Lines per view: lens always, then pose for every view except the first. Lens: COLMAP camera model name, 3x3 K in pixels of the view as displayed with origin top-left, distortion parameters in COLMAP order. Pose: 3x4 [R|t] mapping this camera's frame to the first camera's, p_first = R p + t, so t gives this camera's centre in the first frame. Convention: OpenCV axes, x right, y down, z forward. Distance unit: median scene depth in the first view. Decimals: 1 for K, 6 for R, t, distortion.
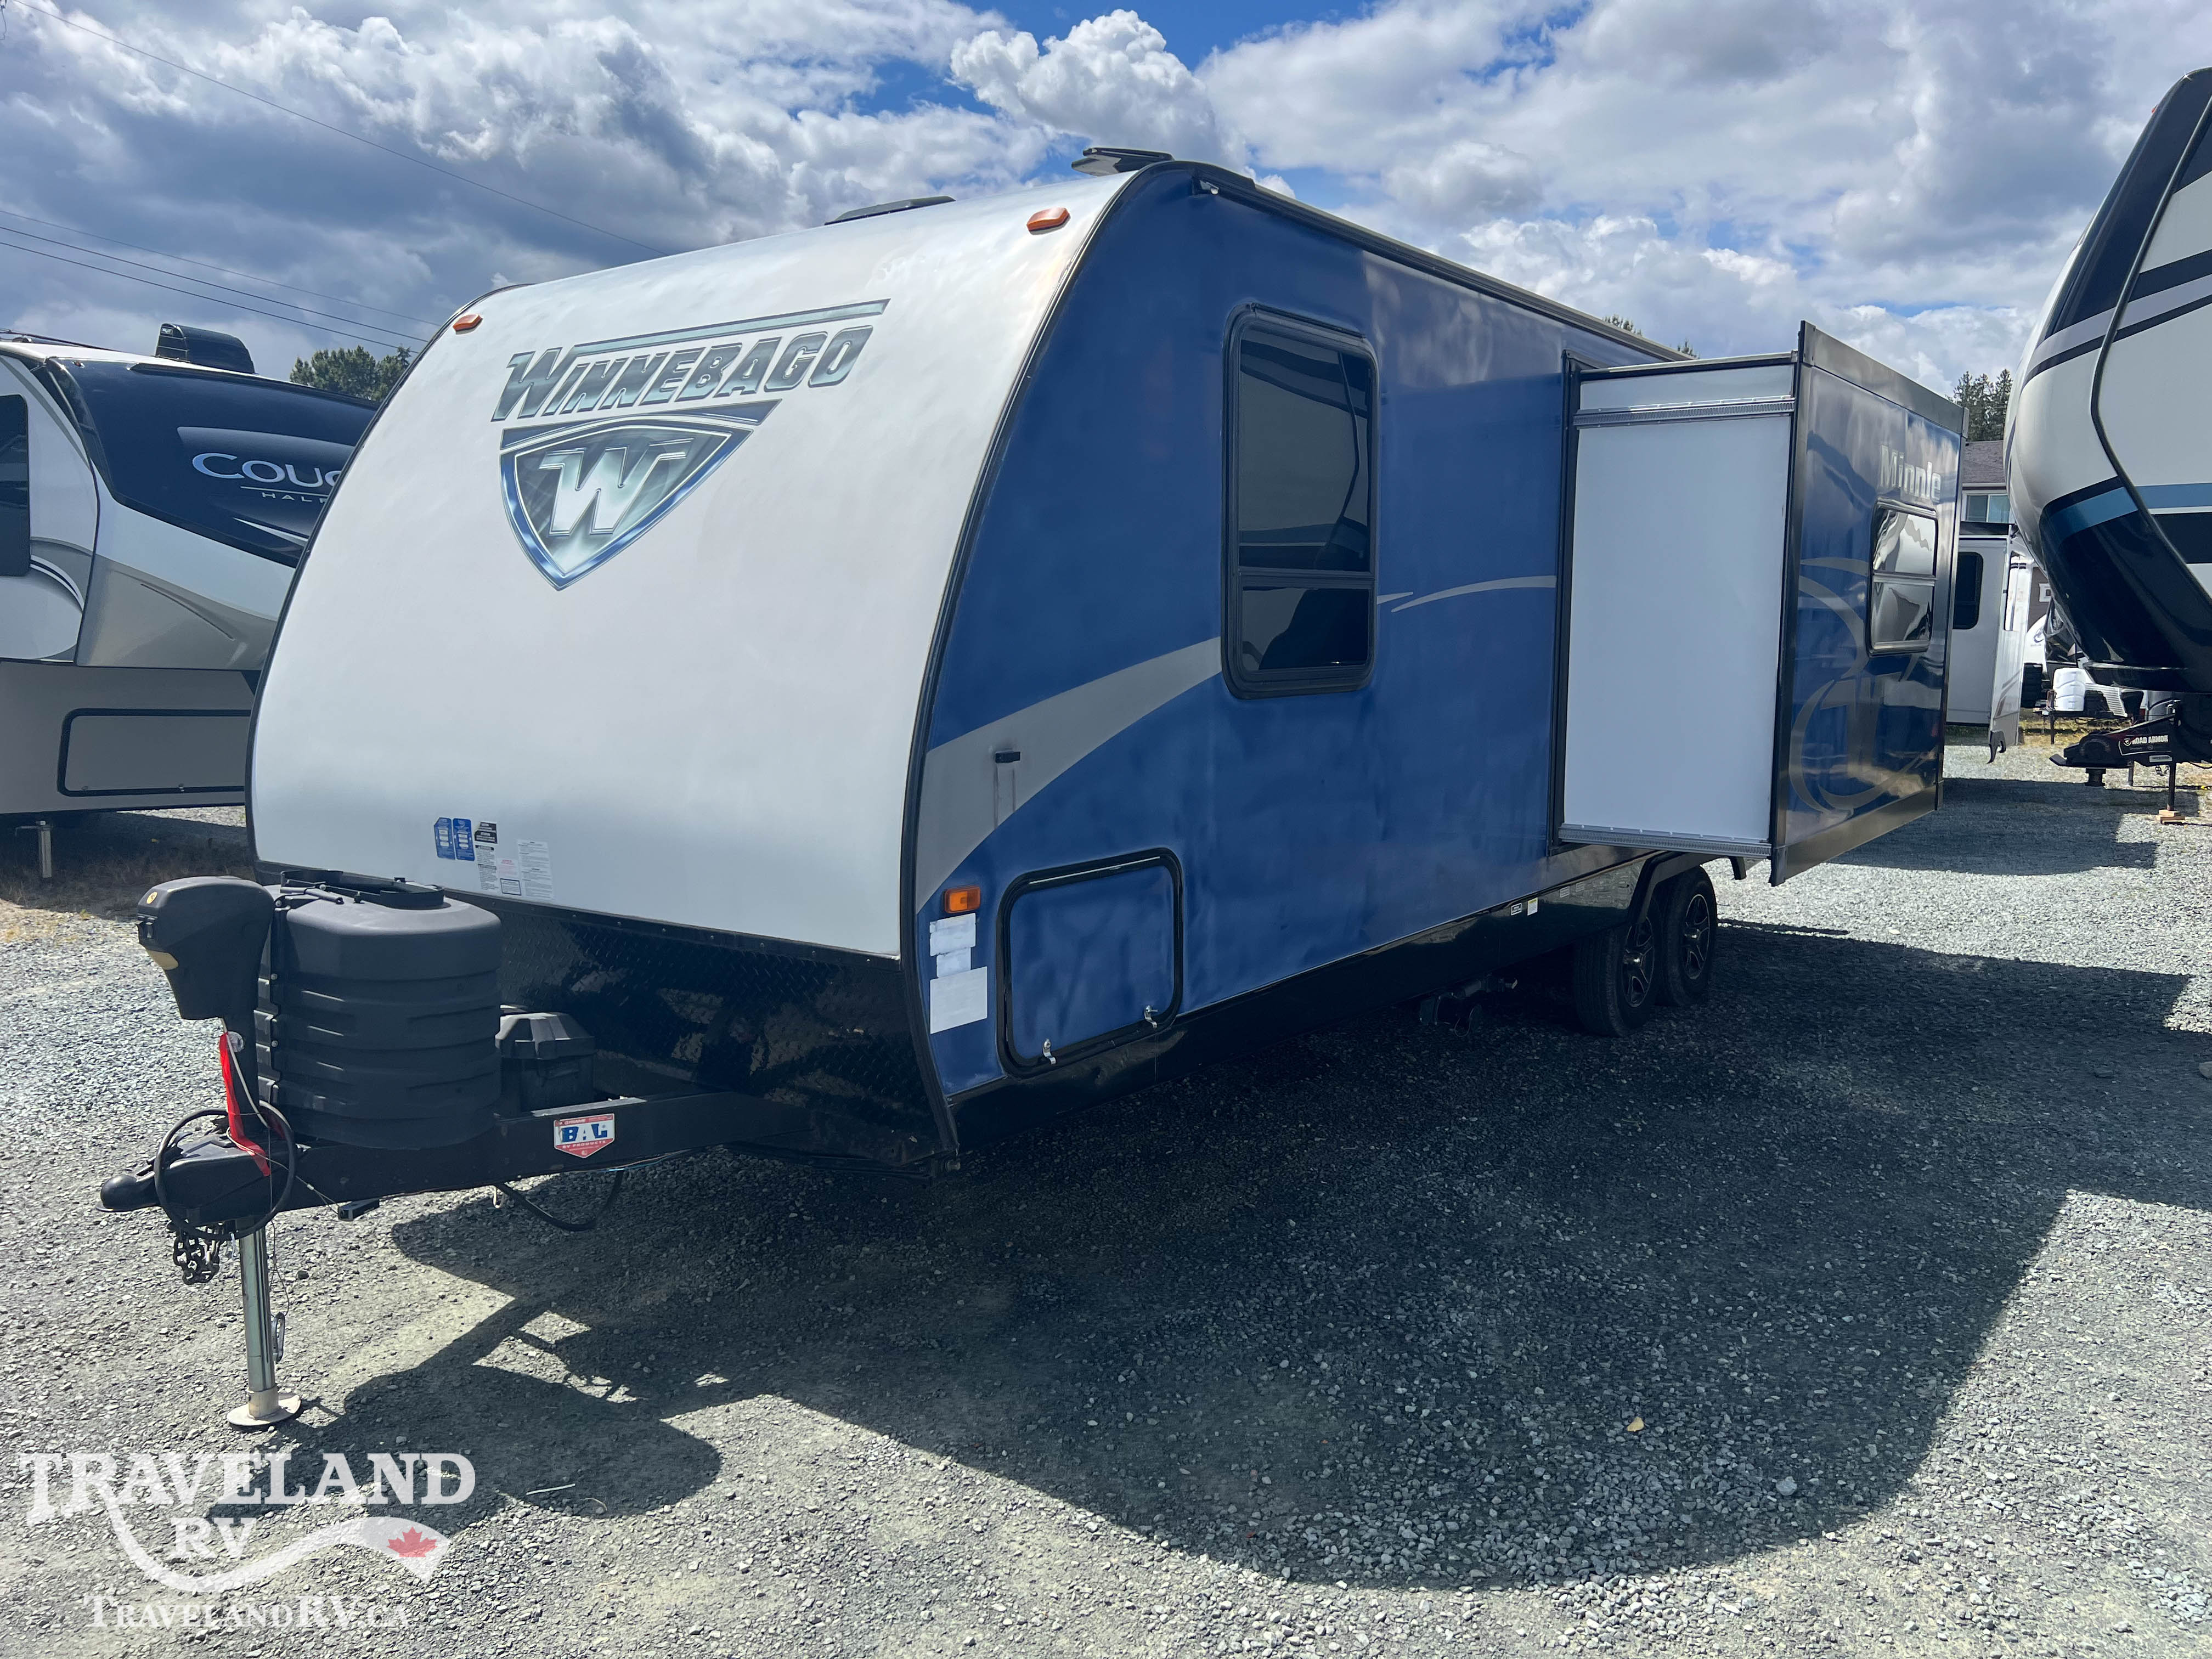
lens RADIAL K [[1677.1, 0, 1106.0], [0, 1677.1, 829.5], [0, 0, 1]] dist [0.037111, -0.039893]
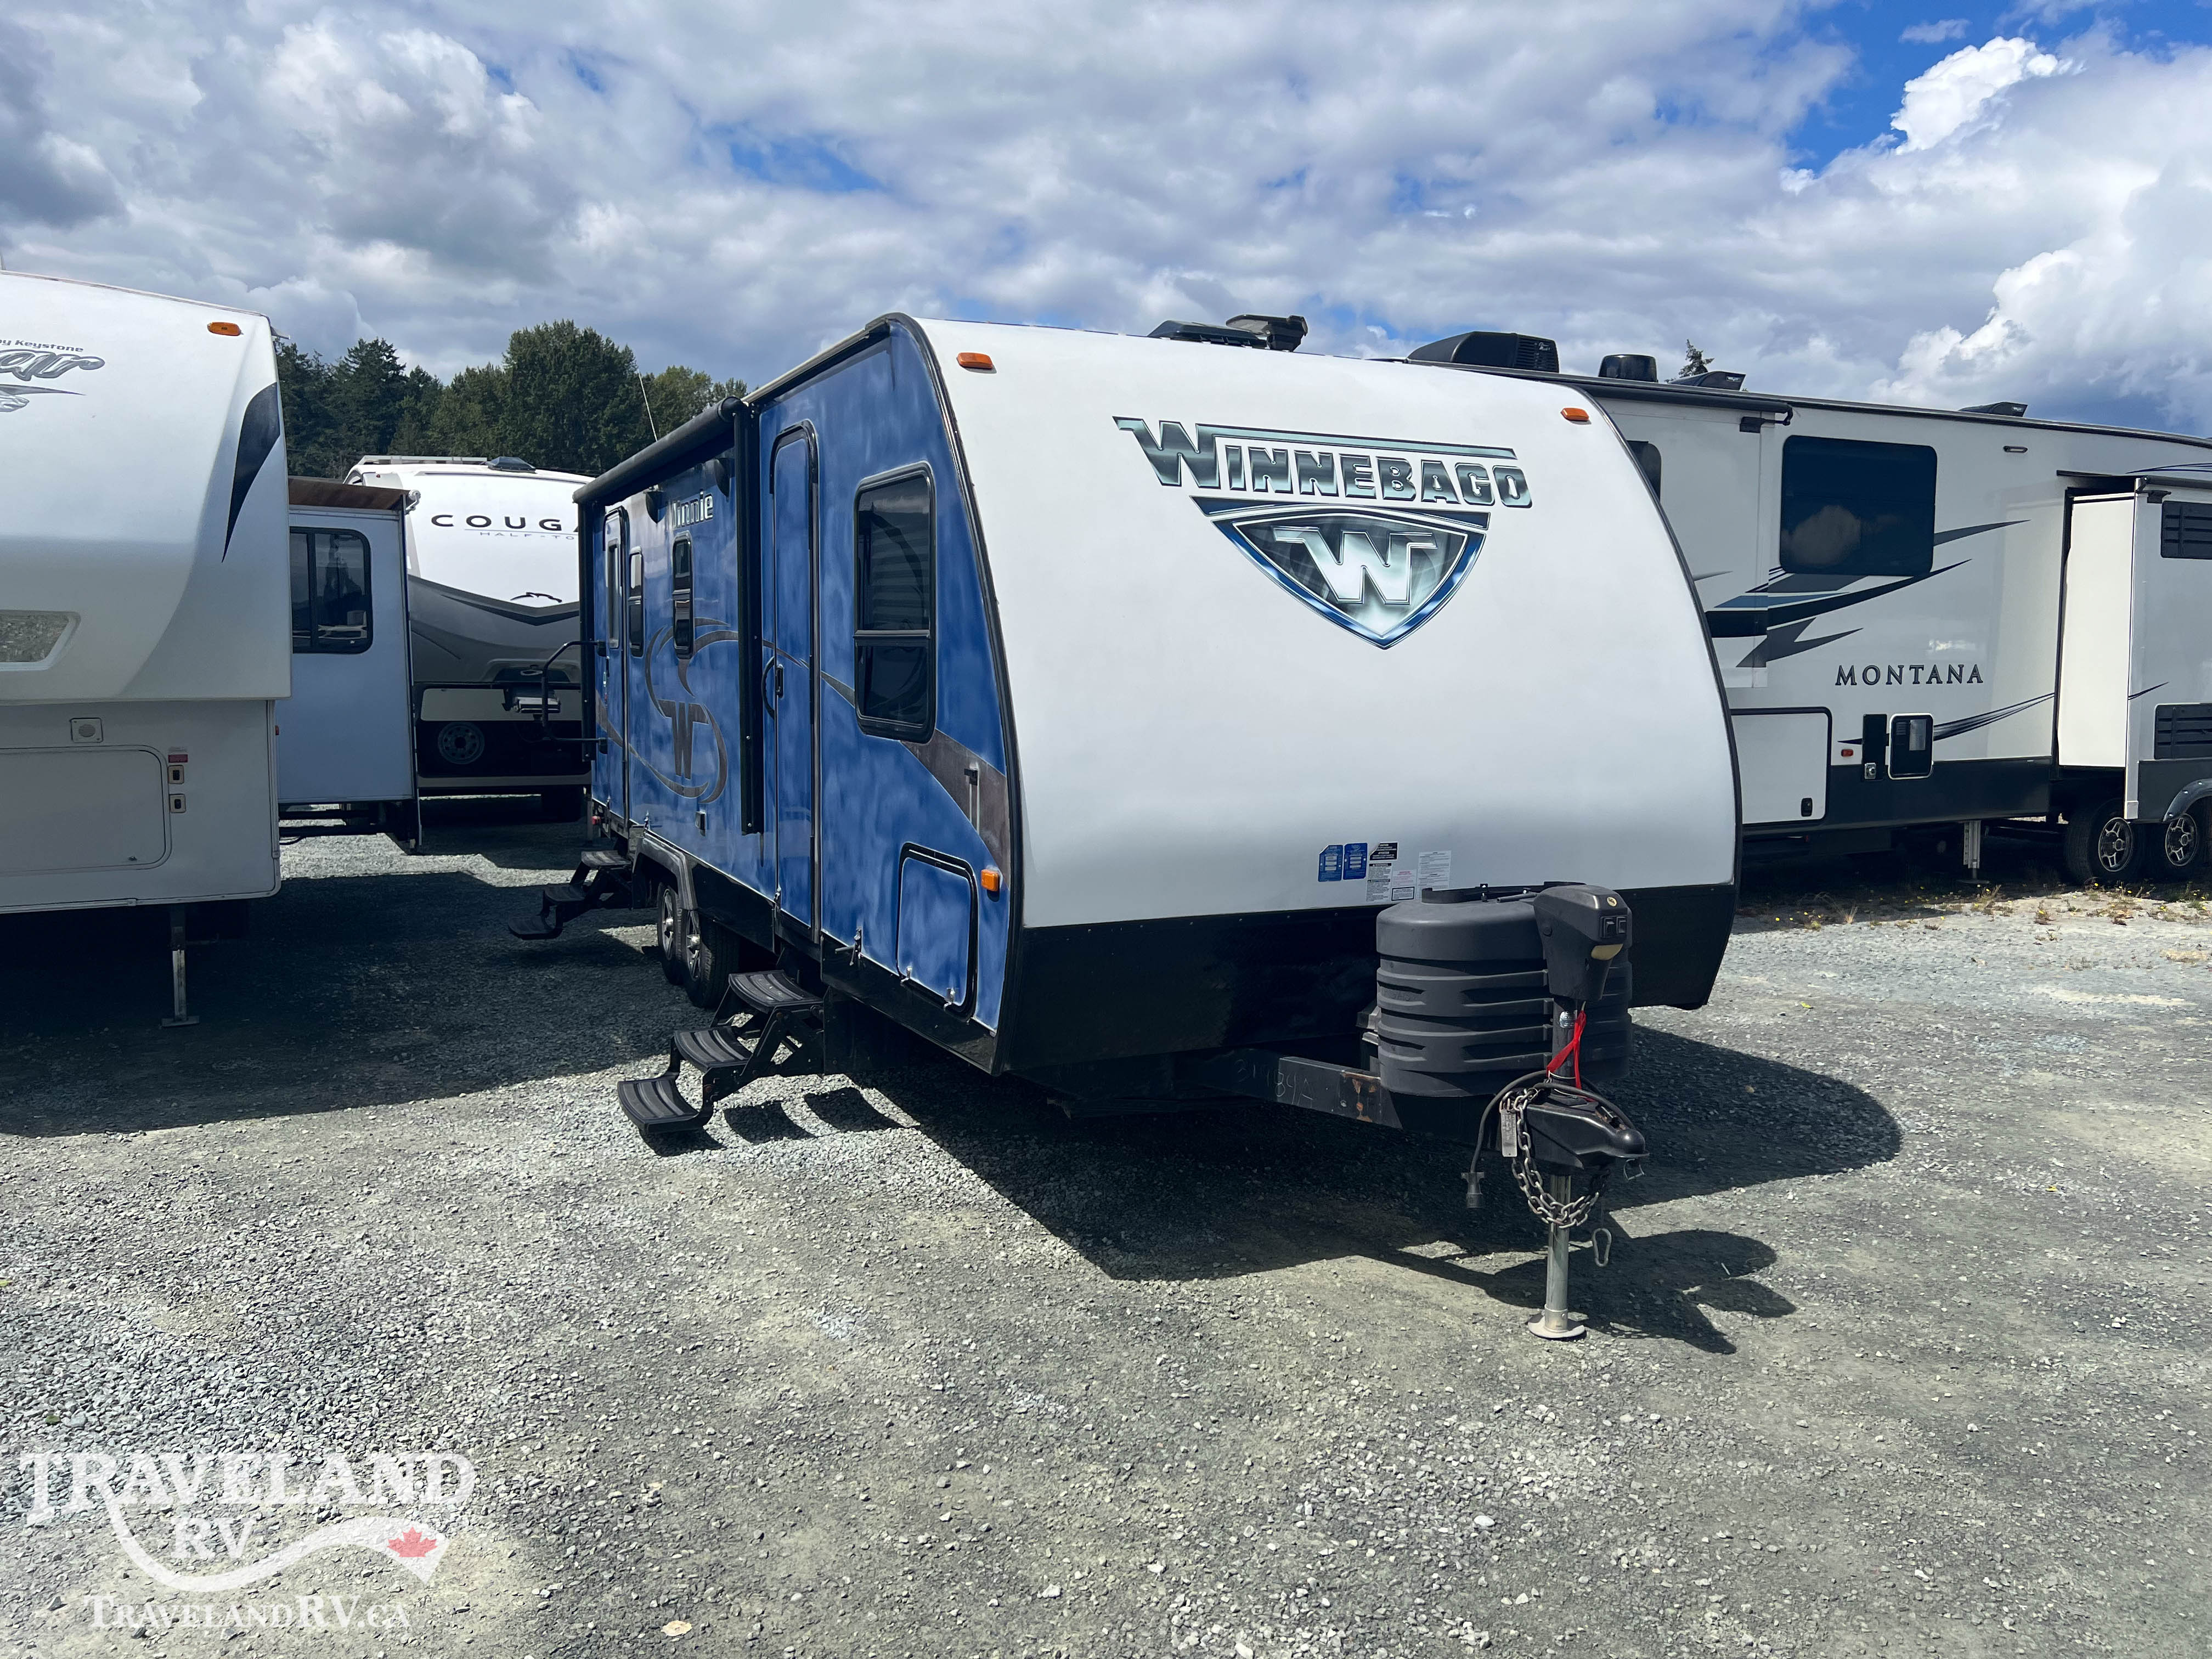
lens RADIAL K [[1677.1, 0, 1106.0], [0, 1677.1, 829.5], [0, 0, 1]] dist [0.037111, -0.039893]
pose [[0.485105, -0.080200, 0.870771, -1.493515], [0.101605, 0.994210, 0.034965, -0.075199], [-0.868533, 0.071513, 0.490445, 0.592139]]
